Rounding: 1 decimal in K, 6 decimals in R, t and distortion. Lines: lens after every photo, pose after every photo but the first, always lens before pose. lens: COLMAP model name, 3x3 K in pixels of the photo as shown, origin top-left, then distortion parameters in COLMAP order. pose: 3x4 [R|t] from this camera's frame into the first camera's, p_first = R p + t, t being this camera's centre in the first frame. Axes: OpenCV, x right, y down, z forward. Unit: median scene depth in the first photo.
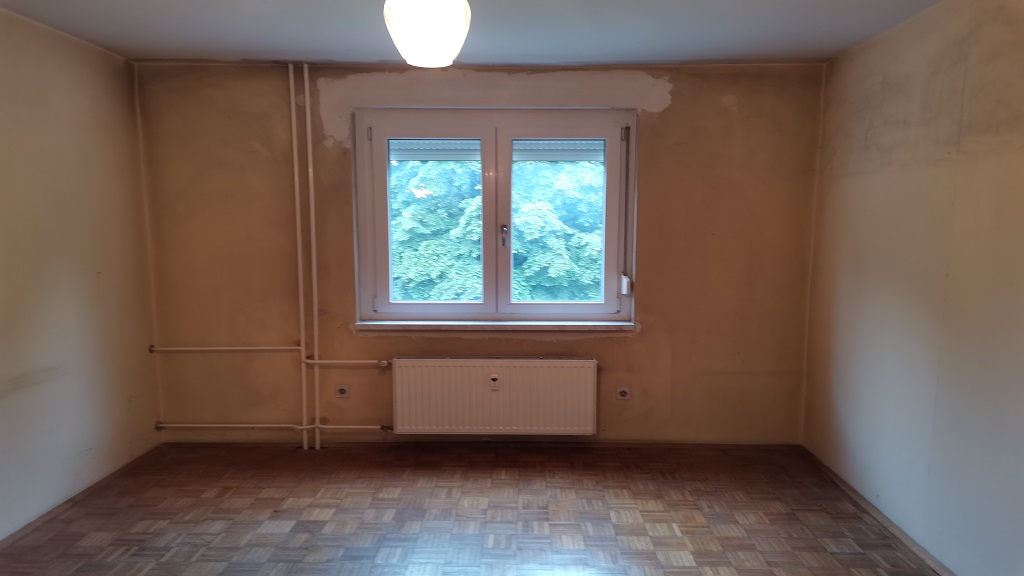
lens RADIAL K [[793.6, 0, 512.9], [0, 793.6, 306.8], [0, 0, 1]] dist [0.093813, -0.181737]
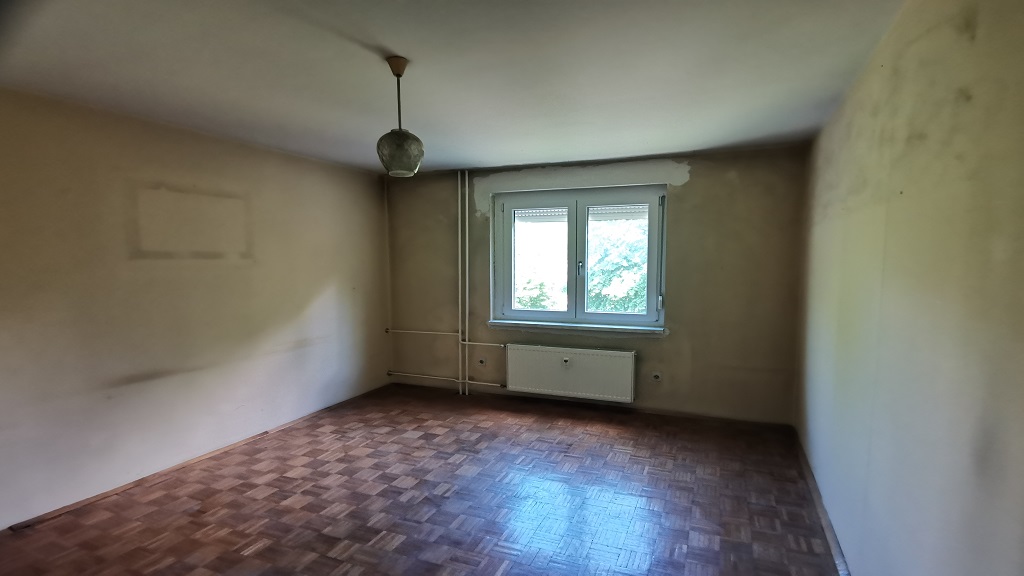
lens RADIAL K [[518.0, 0, 512.0], [0, 518.0, 288.0], [0, 0, 1]] dist [-0.001985, -0.000383]
pose [[0.926535, 0.017276, -0.375811, 0.254692], [-0.036626, 0.998342, -0.044406, -0.002001], [0.374421, 0.054908, 0.925632, 0.013126]]
